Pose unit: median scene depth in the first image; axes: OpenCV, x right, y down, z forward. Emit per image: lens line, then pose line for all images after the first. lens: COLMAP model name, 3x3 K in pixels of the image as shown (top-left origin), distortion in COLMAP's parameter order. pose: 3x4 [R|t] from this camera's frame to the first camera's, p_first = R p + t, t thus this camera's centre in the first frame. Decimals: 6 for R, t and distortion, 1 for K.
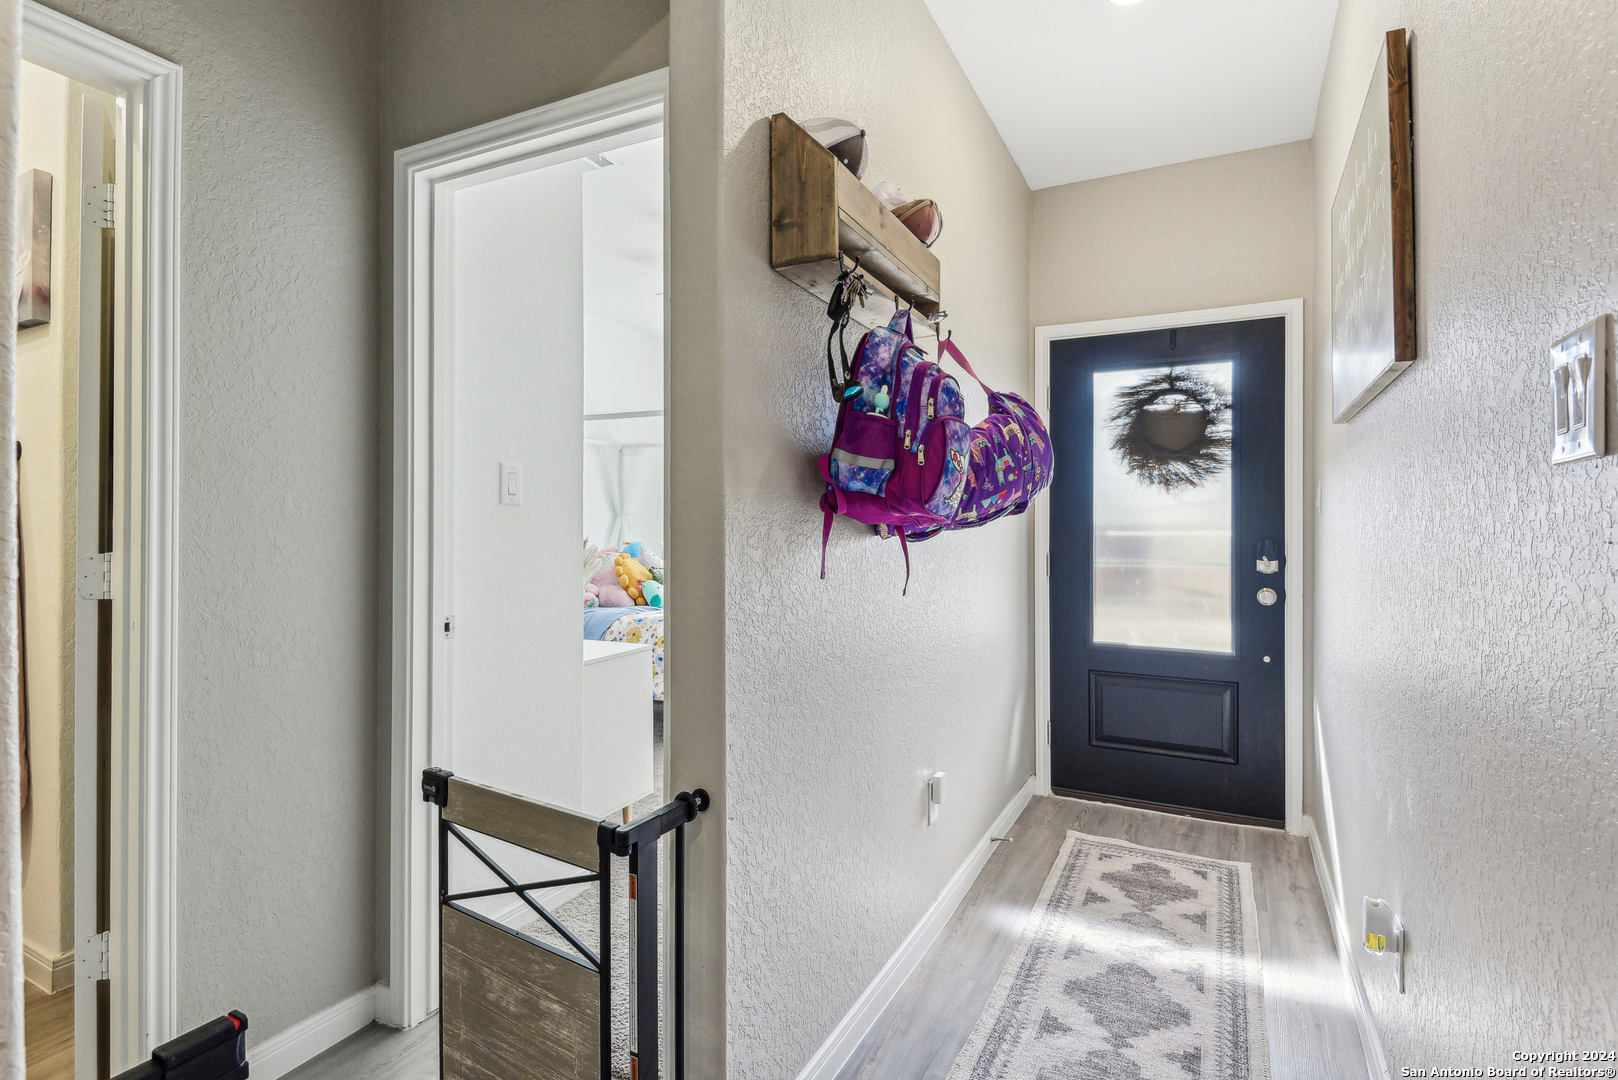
lens RADIAL K [[779.1, 0, 812.7], [0, 779.1, 526.8], [0, 0, 1]] dist [0.025454, -0.014993]
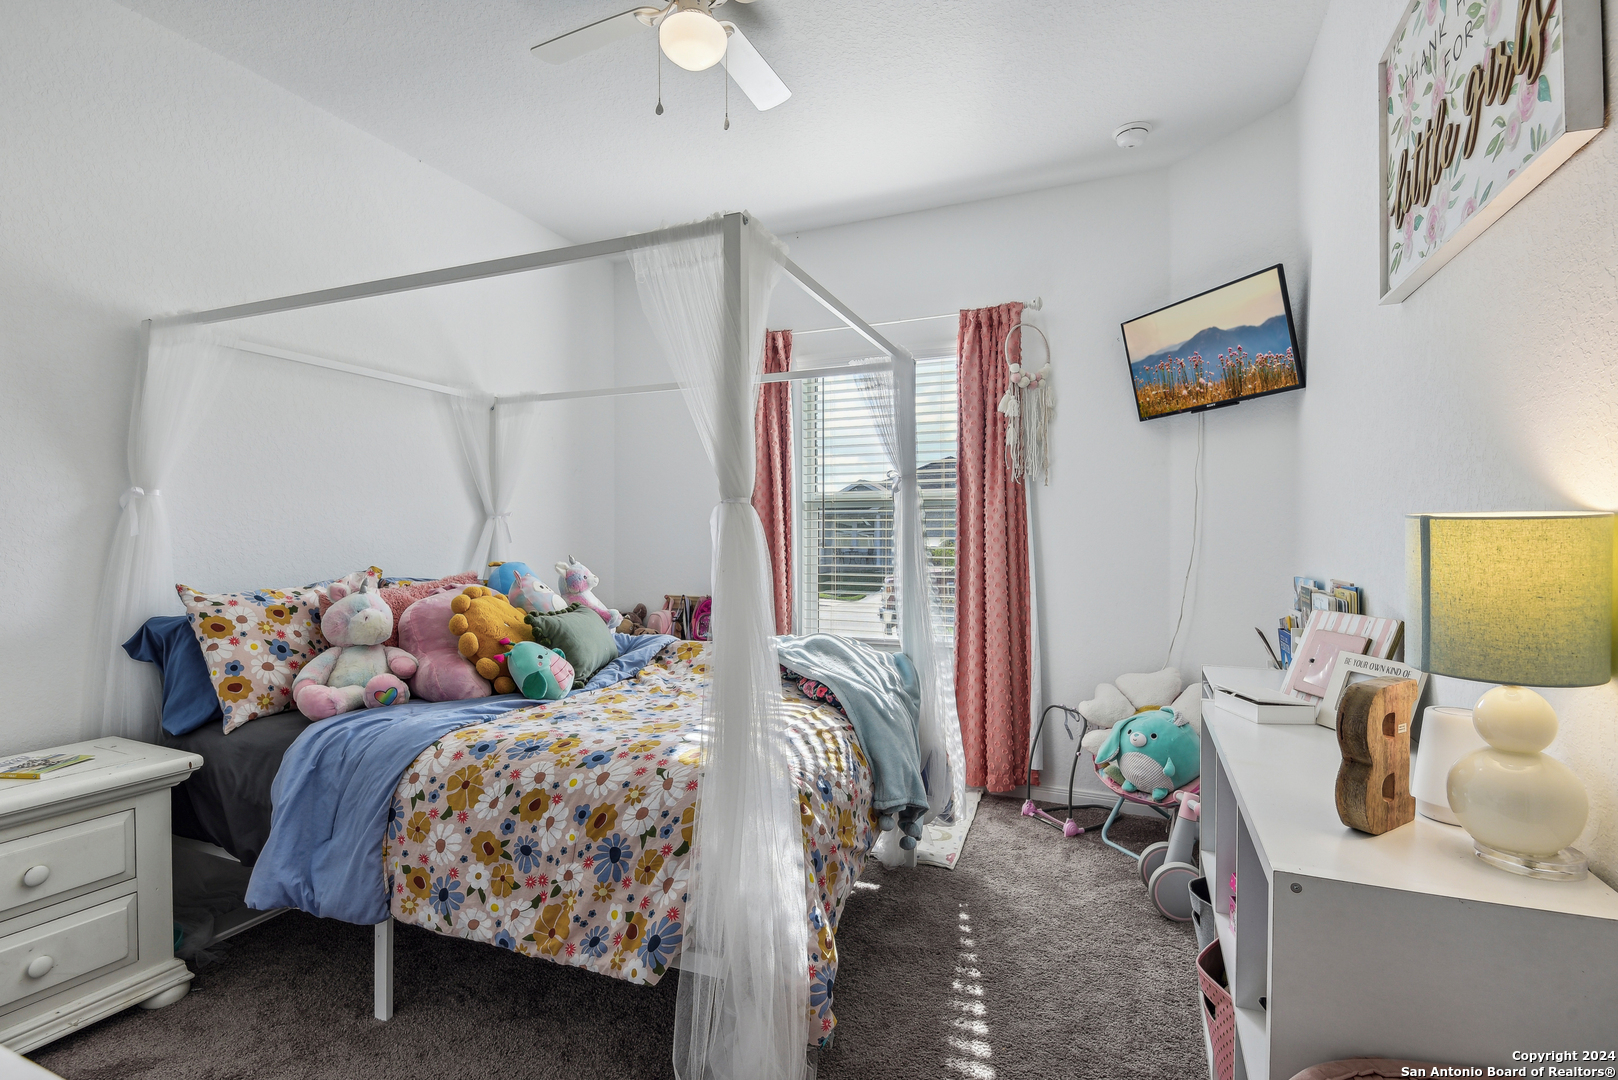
lens RADIAL K [[779.1, 0, 811.3], [0, 779.1, 544.3], [0, 0, 1]] dist [0.025454, -0.014993]
pose [[0.997147, -0.007388, 0.075123, -0.063861], [0.006825, 0.999947, 0.007740, 0.004209], [-0.075176, -0.007205, 0.997144, 0.494971]]
